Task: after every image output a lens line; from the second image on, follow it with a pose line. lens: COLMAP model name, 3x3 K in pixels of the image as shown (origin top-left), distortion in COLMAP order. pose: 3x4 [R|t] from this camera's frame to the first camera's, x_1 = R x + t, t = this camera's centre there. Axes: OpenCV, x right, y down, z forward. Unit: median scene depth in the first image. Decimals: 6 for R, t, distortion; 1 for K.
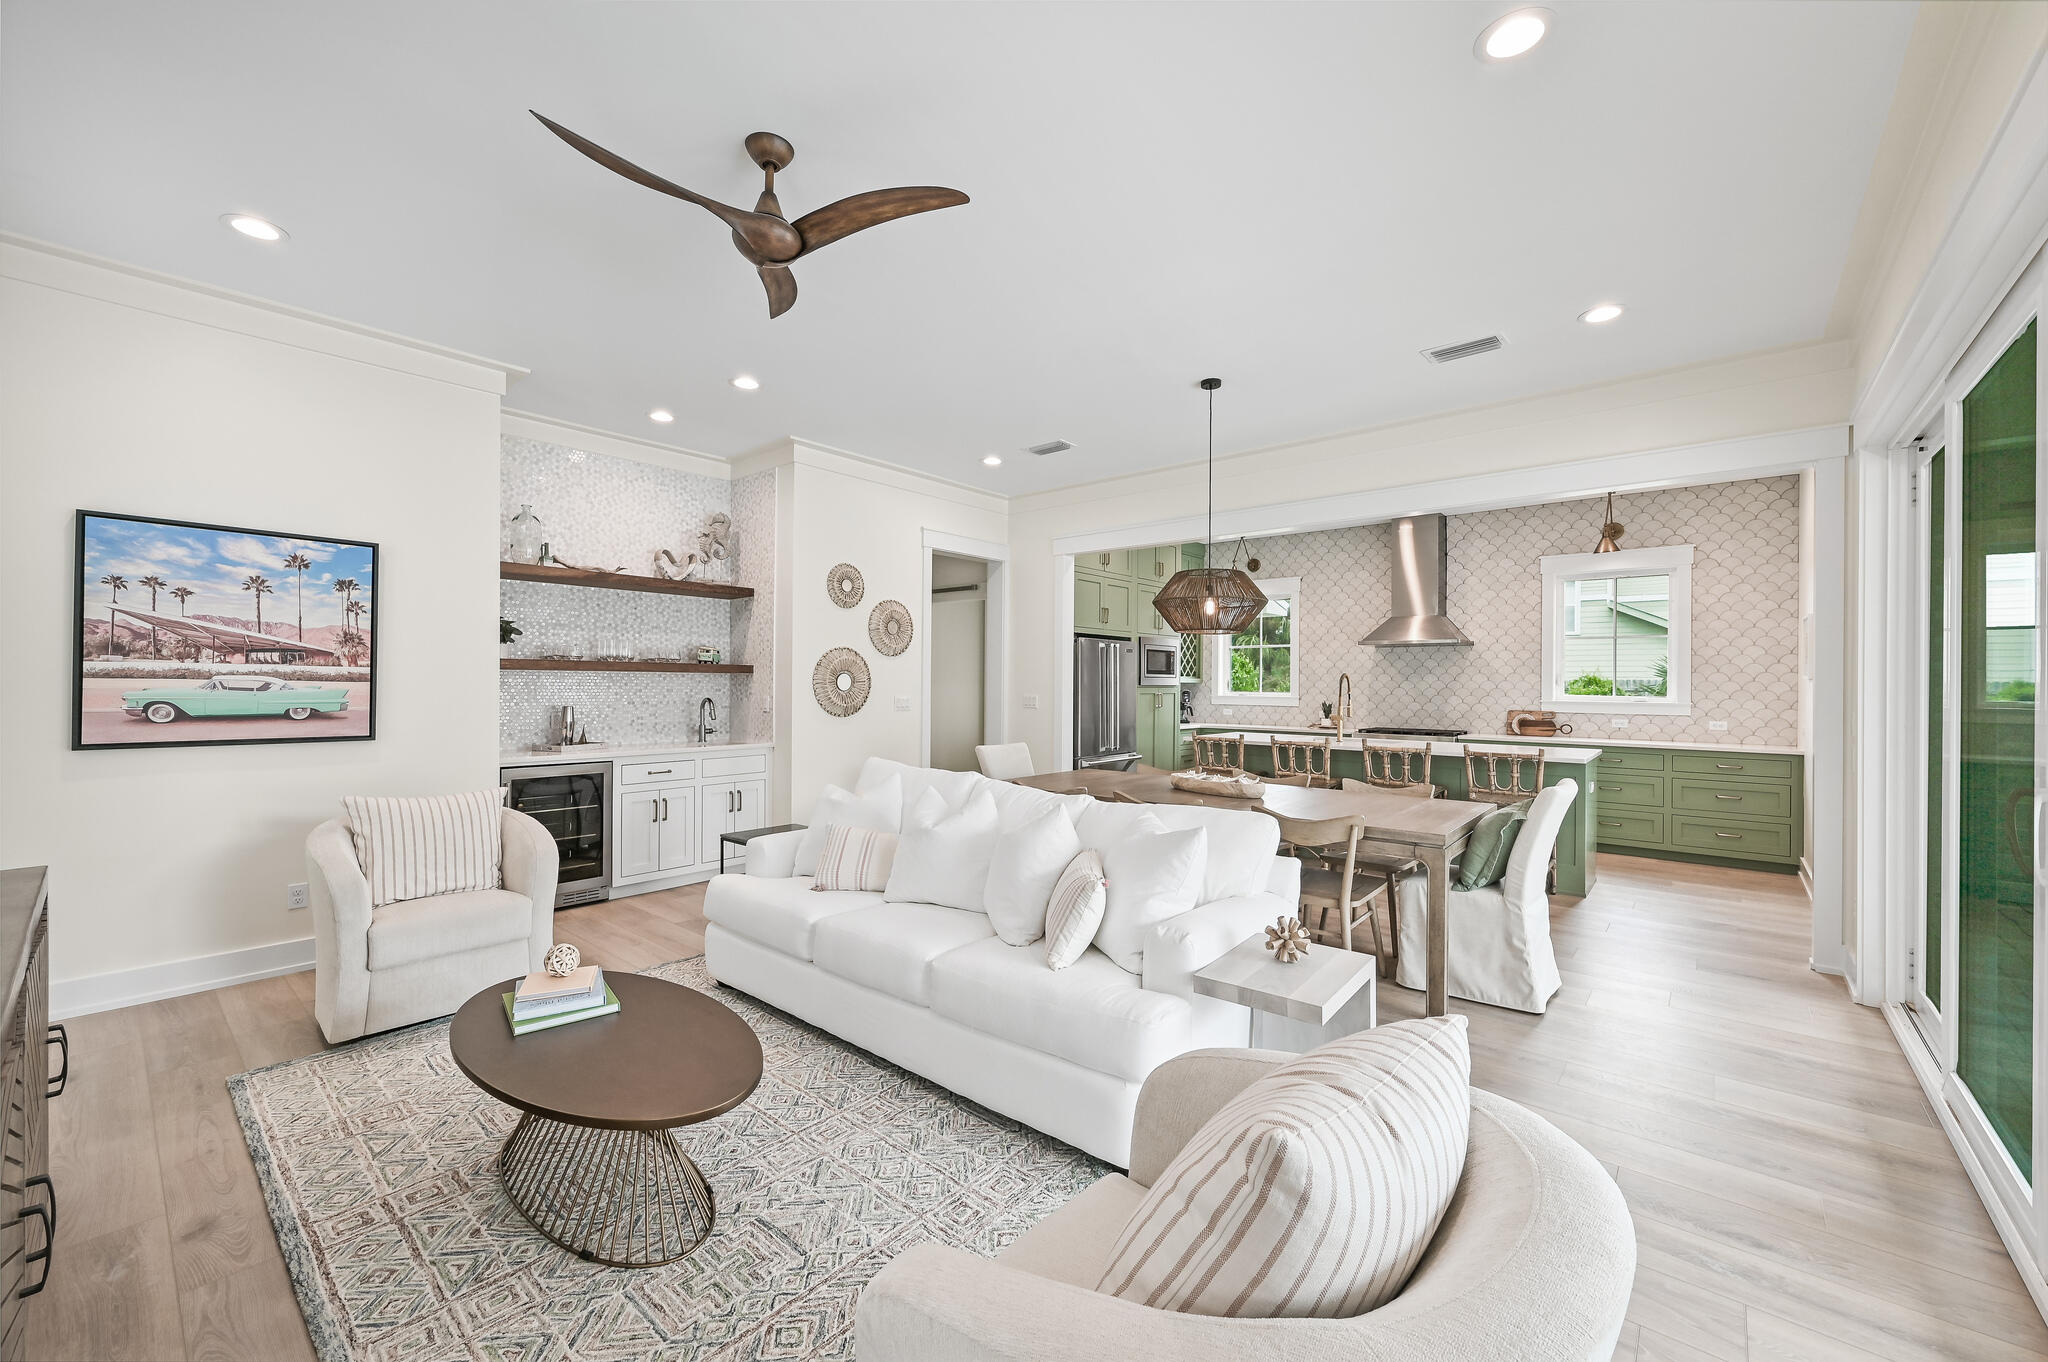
lens RADIAL K [[806.3, 0, 1021.5], [0, 806.3, 681.9], [0, 0, 1]] dist [-0.000266, 0.000014]
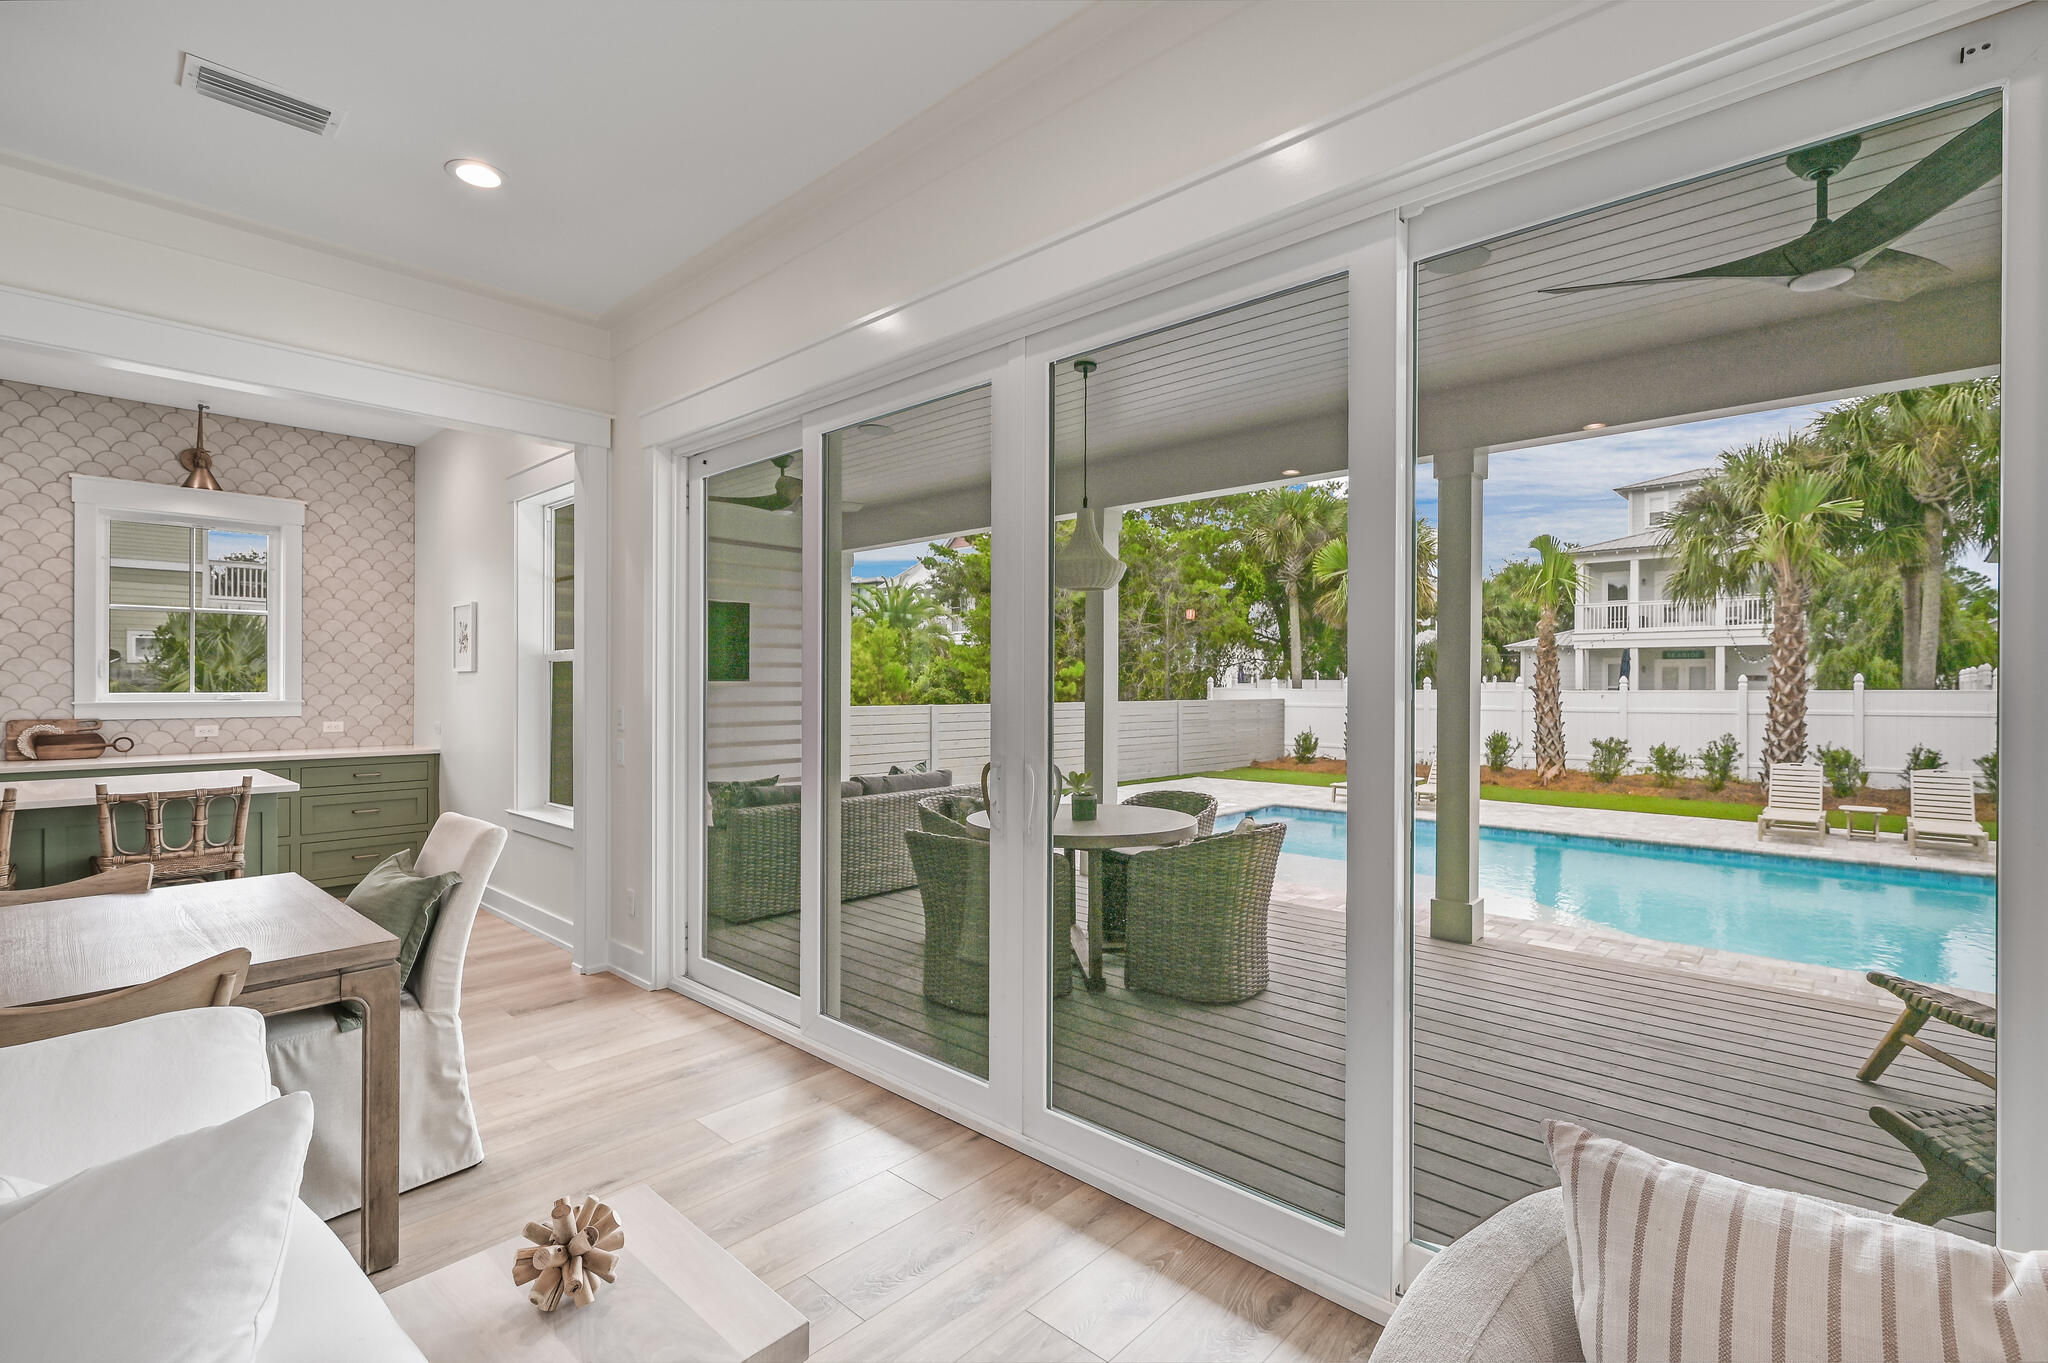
lens RADIAL K [[925.6, 0, 1026.1], [0, 925.6, 684.8], [0, 0, 1]] dist [0.000071, -0.000215]
pose [[0.035860, -0.007731, 0.999327, -0.061306], [-0.005318, 0.999954, 0.007927, -0.000009], [-0.999343, -0.005599, 0.035817, 0.264365]]
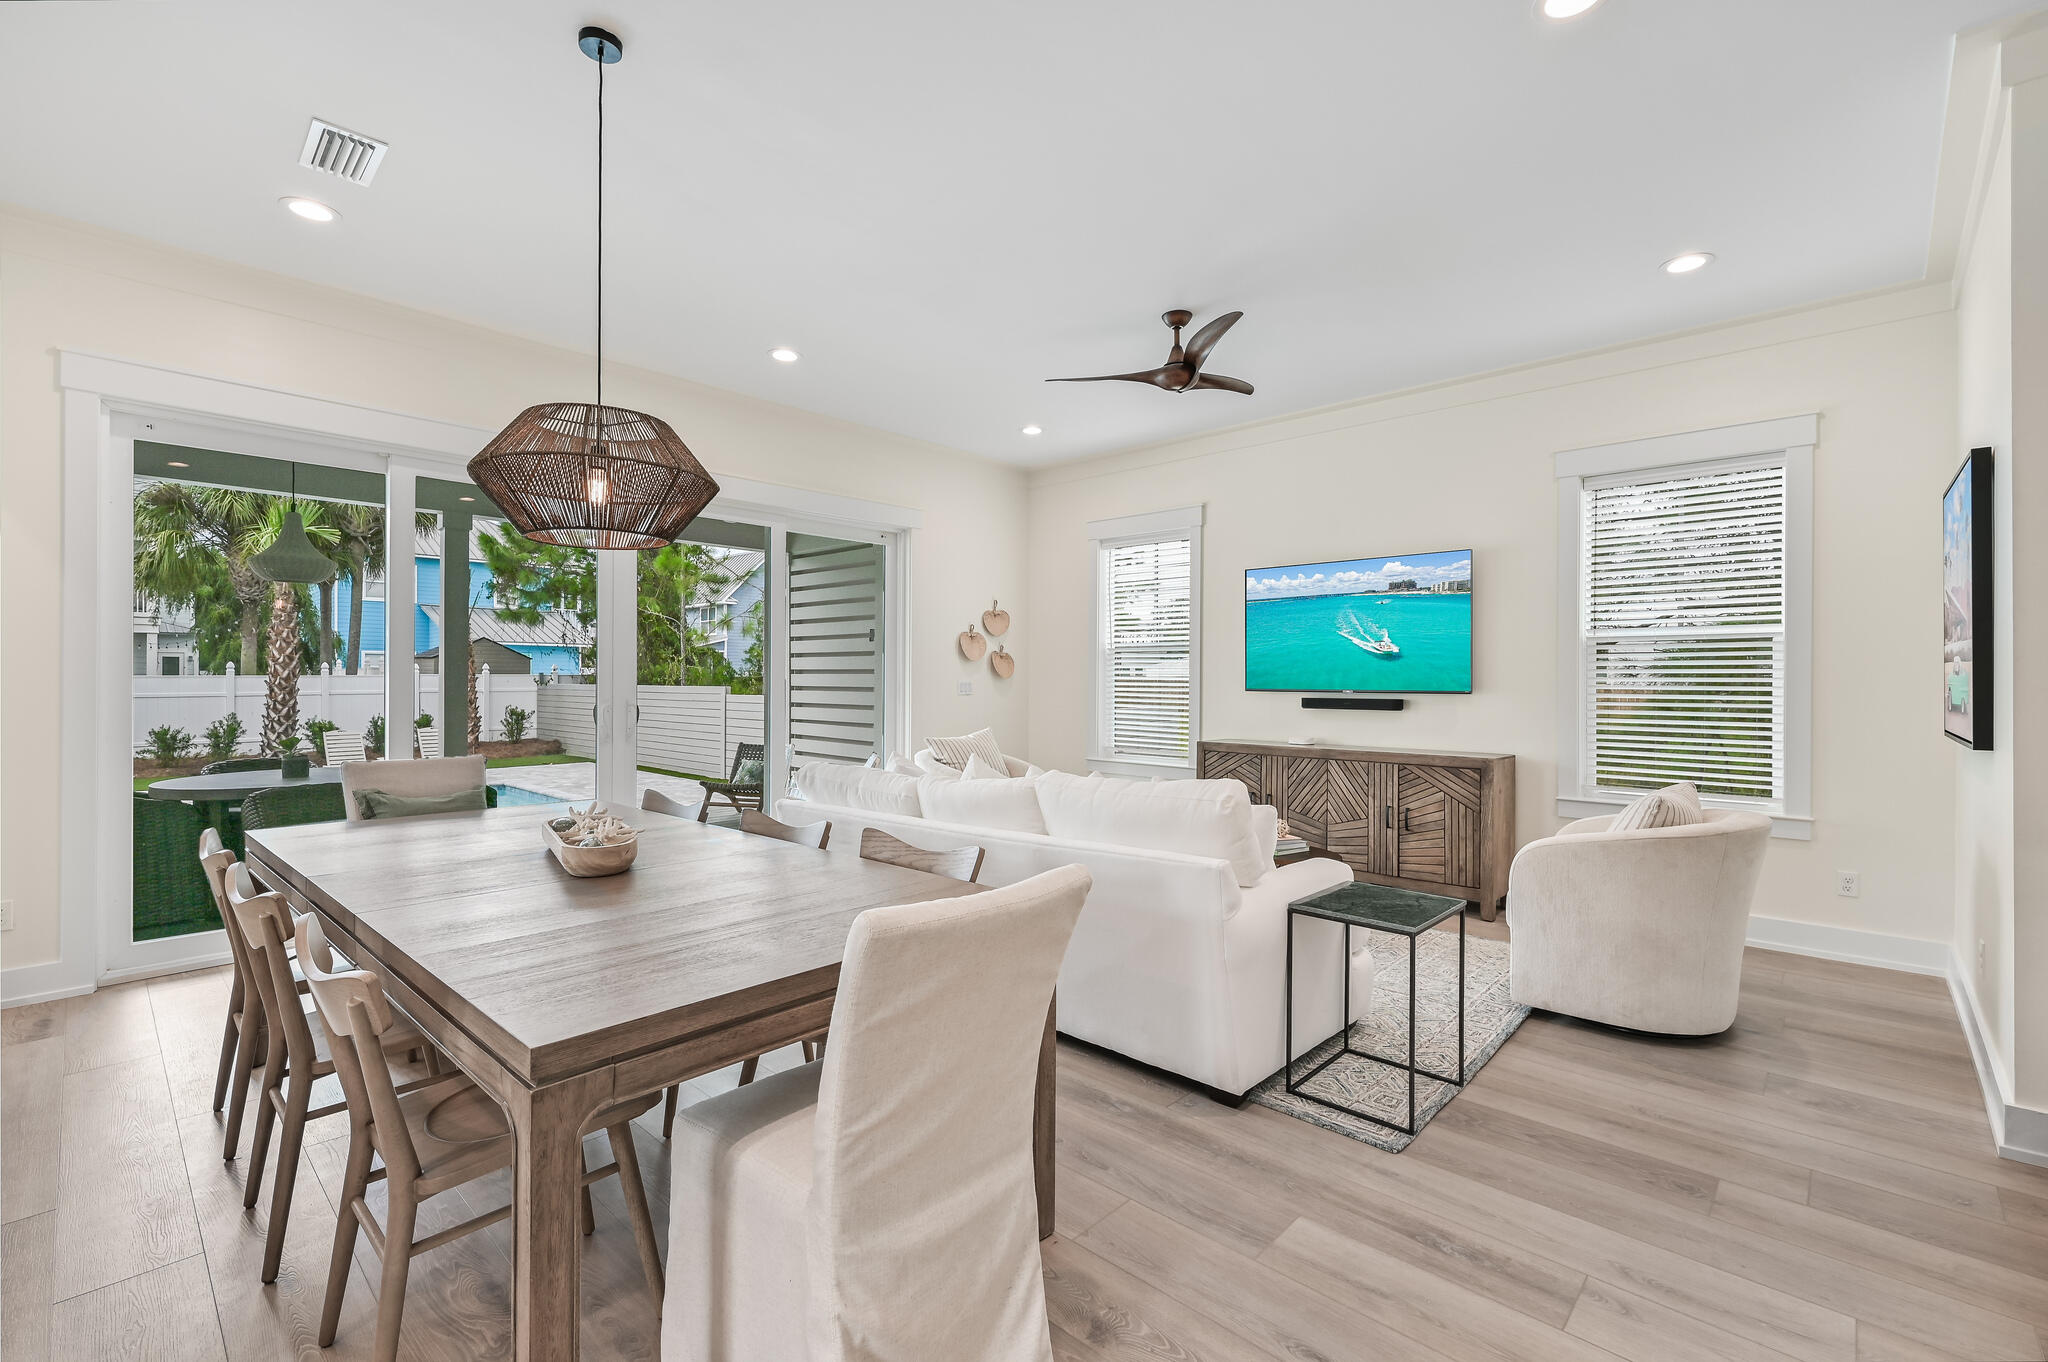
lens RADIAL K [[881.6, 0, 1031.0], [0, 881.6, 675.0], [0, 0, 1]] dist [-0.000432, -0.000090]
pose [[-0.999305, -0.011379, 0.035510, -0.044109], [-0.011665, 0.999901, -0.007861, 0.016100], [-0.035417, -0.008269, -0.999338, 1.063192]]
